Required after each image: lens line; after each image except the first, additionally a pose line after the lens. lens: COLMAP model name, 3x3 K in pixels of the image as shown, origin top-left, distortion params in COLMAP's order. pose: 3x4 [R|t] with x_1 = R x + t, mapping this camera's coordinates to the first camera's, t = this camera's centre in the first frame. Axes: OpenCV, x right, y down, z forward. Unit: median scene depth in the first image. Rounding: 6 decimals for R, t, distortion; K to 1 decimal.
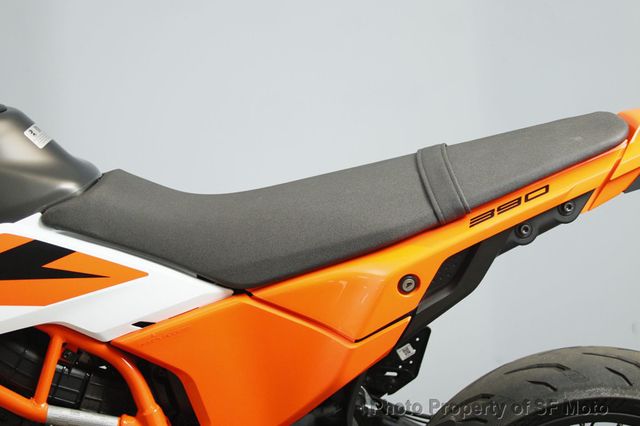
lens RADIAL K [[1082.9, 0, 319.5], [0, 1082.9, 216.9], [0, 0, 1]] dist [-0.105959, 0.000000]
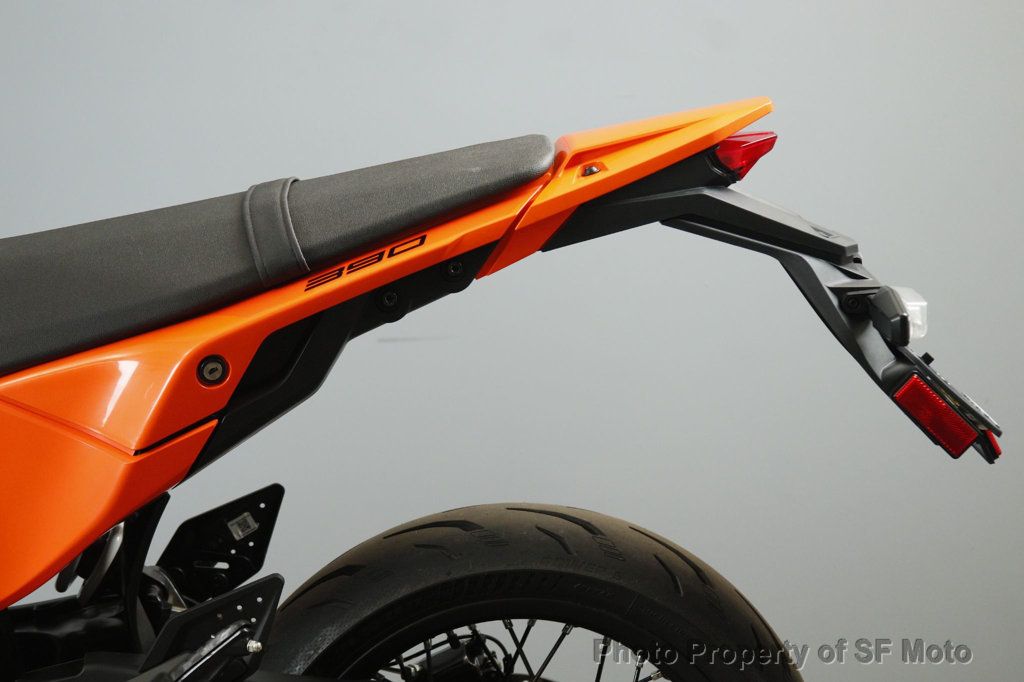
lens RADIAL K [[3533.5, 0, 513.6], [0, 3533.5, 347.8], [0, 0, 1]] dist [0.292926, 0.000000]
pose [[0.996881, 0.022100, 0.075760, 0.098551], [-0.018473, 0.998665, -0.048238, 0.147902], [-0.076725, 0.046688, 0.995959, -1.223642]]
